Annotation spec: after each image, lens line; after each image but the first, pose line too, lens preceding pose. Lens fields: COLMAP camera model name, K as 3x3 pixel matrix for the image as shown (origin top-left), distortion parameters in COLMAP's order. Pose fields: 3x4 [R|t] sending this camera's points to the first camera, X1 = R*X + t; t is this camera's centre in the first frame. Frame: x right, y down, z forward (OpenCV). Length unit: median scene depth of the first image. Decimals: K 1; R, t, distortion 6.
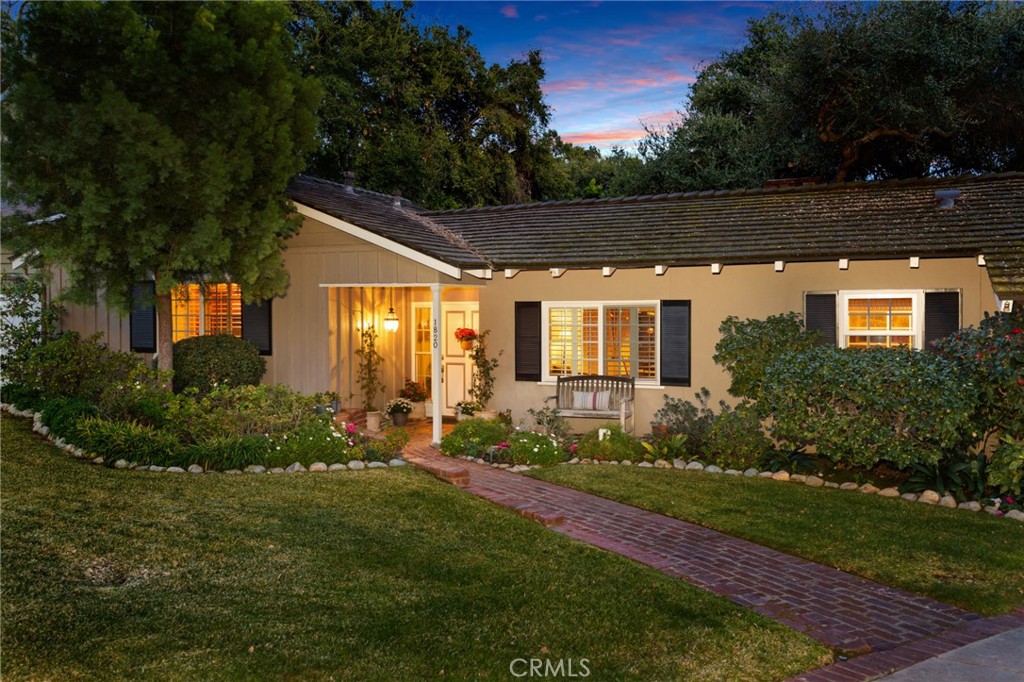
lens RADIAL K [[817.7, 0, 511.0], [0, 817.7, 336.4], [0, 0, 1]] dist [-0.002042, 0.001061]
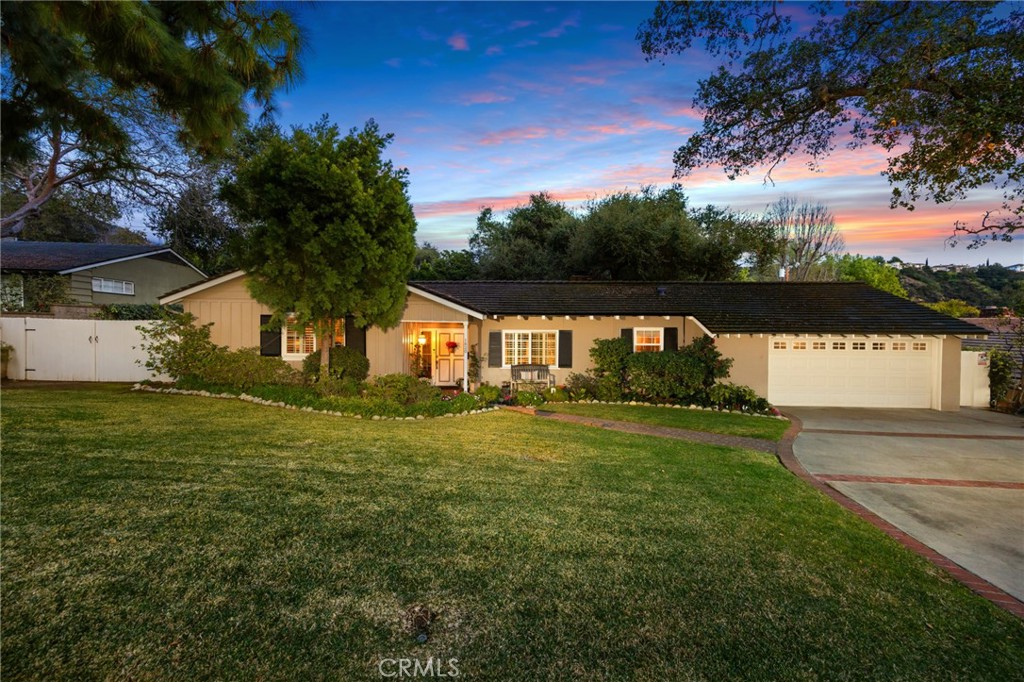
lens RADIAL K [[434.0, 0, 508.2], [0, 434.0, 337.1], [0, 0, 1]] dist [0.010784, 0.000278]
pose [[0.913368, -0.001115, 0.407133, -0.414776], [0.003485, 0.999981, -0.005079, -0.018219], [-0.407120, 0.006058, 0.913355, -0.037421]]
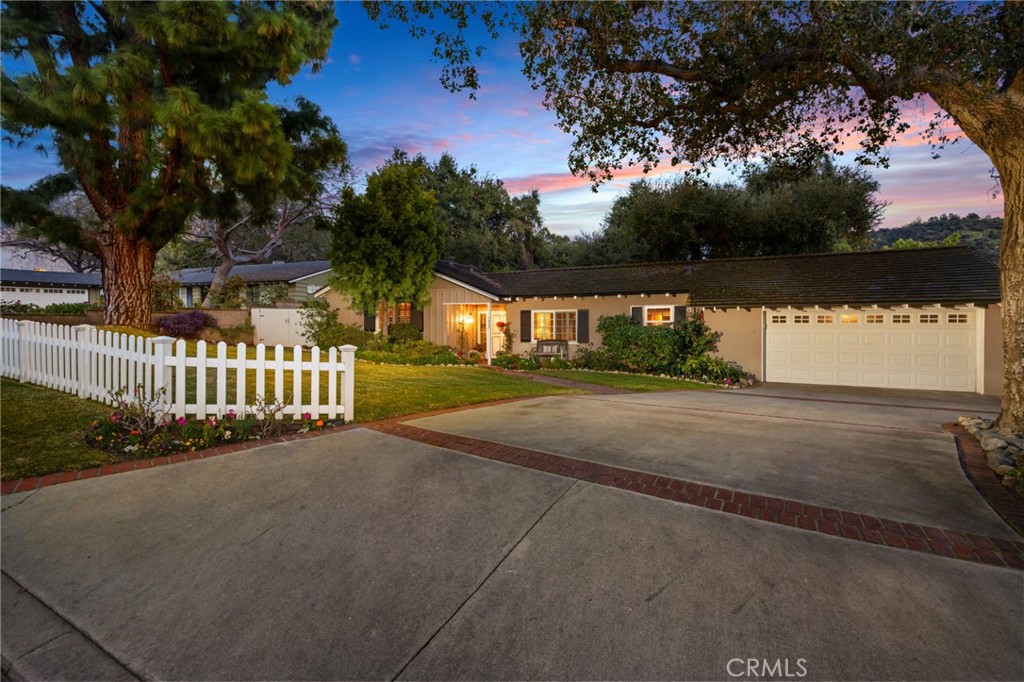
lens RADIAL K [[473.6, 0, 514.6], [0, 473.6, 337.5], [0, 0, 1]] dist [-0.000716, 0.000114]
pose [[0.999711, 0.002926, -0.023854, 0.021770], [-0.002981, 0.999993, -0.002265, 0.044366], [0.023847, 0.002335, 0.999713, -0.454188]]
